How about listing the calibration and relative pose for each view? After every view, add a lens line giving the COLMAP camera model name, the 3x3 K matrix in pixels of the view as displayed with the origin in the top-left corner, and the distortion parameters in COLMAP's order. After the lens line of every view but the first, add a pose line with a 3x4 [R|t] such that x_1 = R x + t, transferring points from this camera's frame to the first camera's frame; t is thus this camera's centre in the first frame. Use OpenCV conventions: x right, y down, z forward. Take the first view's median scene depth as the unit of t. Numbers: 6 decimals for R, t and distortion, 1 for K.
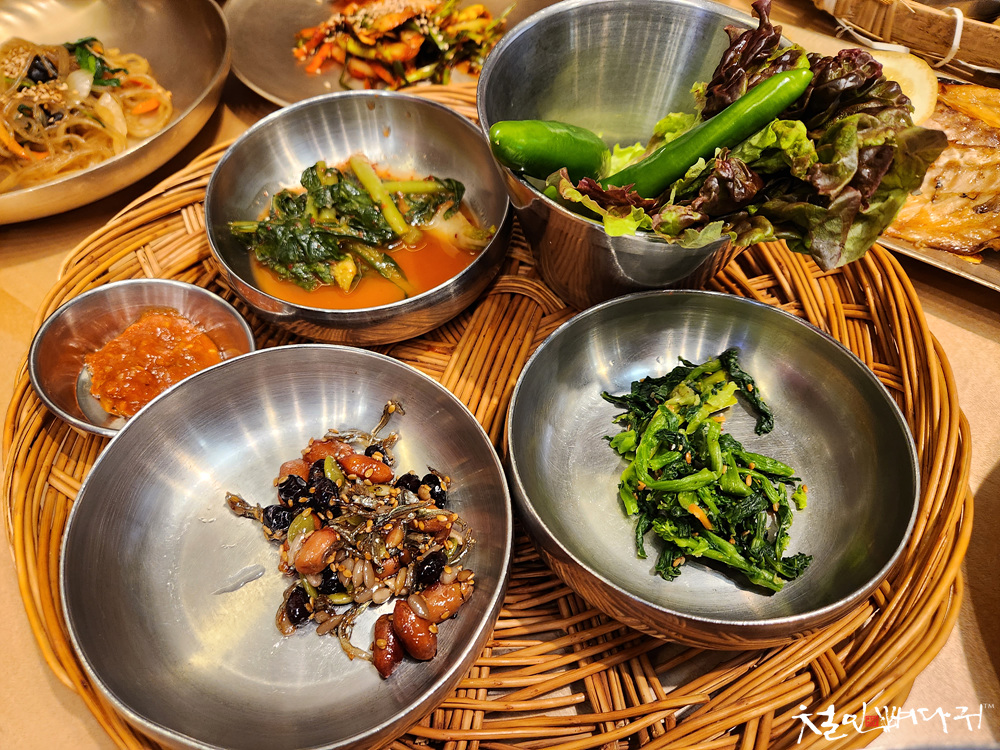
lens RADIAL K [[696.9, 0, 500.0], [0, 696.9, 375.0], [0, 0, 1]] dist [0.071993, -0.083149]
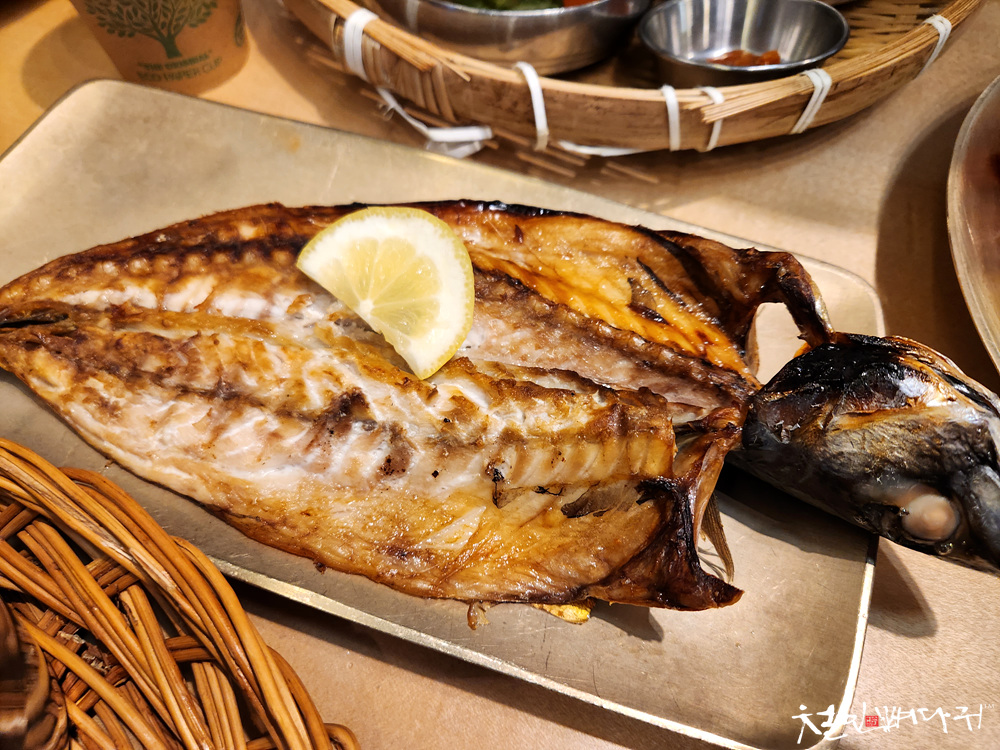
lens RADIAL K [[696.9, 0, 500.0], [0, 696.9, 375.0], [0, 0, 1]] dist [0.071993, -0.083149]
pose [[0.959386, -0.248363, 0.133771, 0.568045], [0.235089, 0.966011, 0.107500, -0.399499], [-0.155923, -0.071686, 0.985165, 0.475523]]
